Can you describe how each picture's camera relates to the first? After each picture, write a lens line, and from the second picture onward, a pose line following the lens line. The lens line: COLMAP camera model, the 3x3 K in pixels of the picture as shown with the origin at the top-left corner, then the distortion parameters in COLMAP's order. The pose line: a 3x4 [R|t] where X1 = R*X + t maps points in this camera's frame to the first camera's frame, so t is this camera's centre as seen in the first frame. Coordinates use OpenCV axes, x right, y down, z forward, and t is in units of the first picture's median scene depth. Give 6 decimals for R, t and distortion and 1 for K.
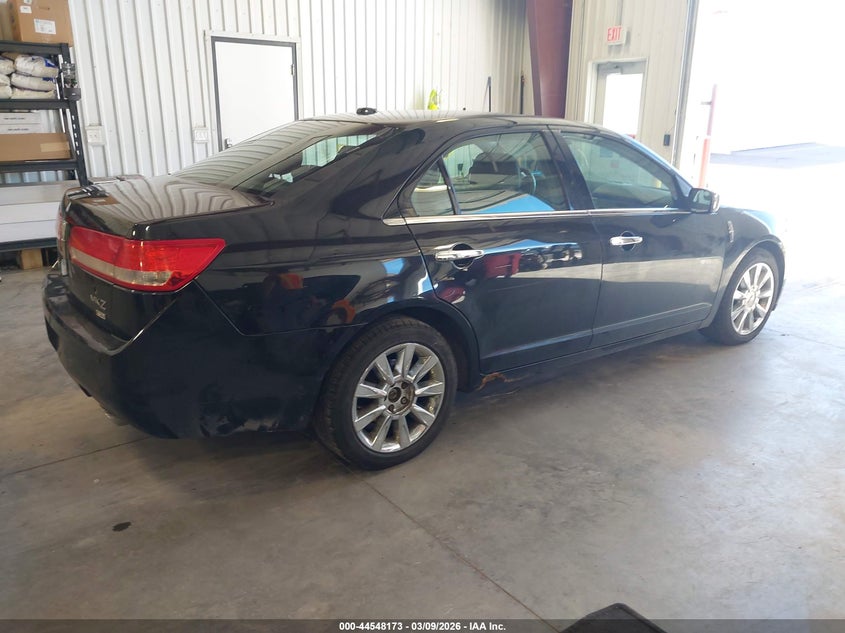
lens RADIAL K [[647.2, 0, 422.8], [0, 647.2, 324.9], [0, 0, 1]] dist [-0.010485, 0.008374]
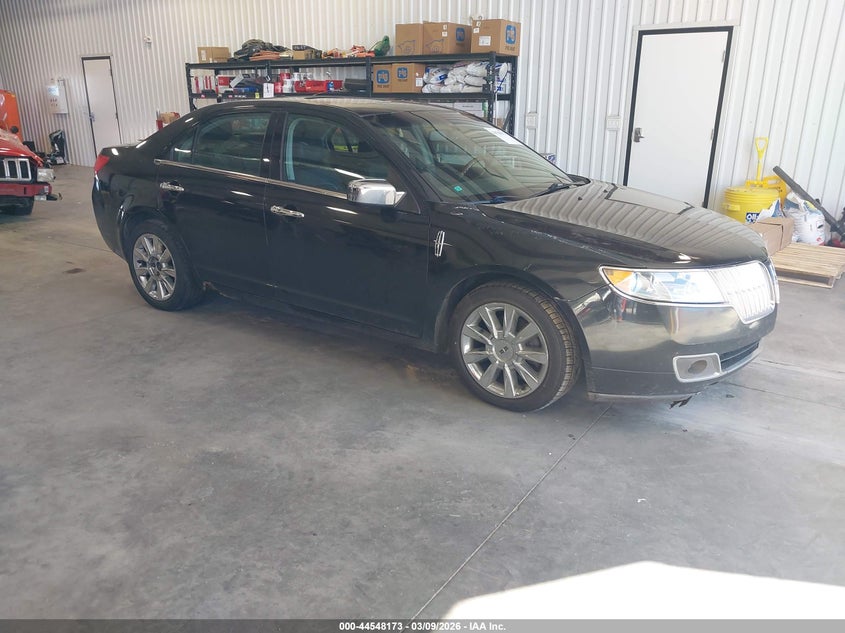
lens RADIAL K [[647.2, 0, 422.7], [0, 647.2, 309.2], [0, 0, 1]] dist [-0.010485, 0.008374]
pose [[0.352063, 0.280229, -0.893042, 0.776708], [-0.292516, 0.939278, 0.179419, -0.129741], [0.889093, 0.198062, 0.412656, 0.421369]]
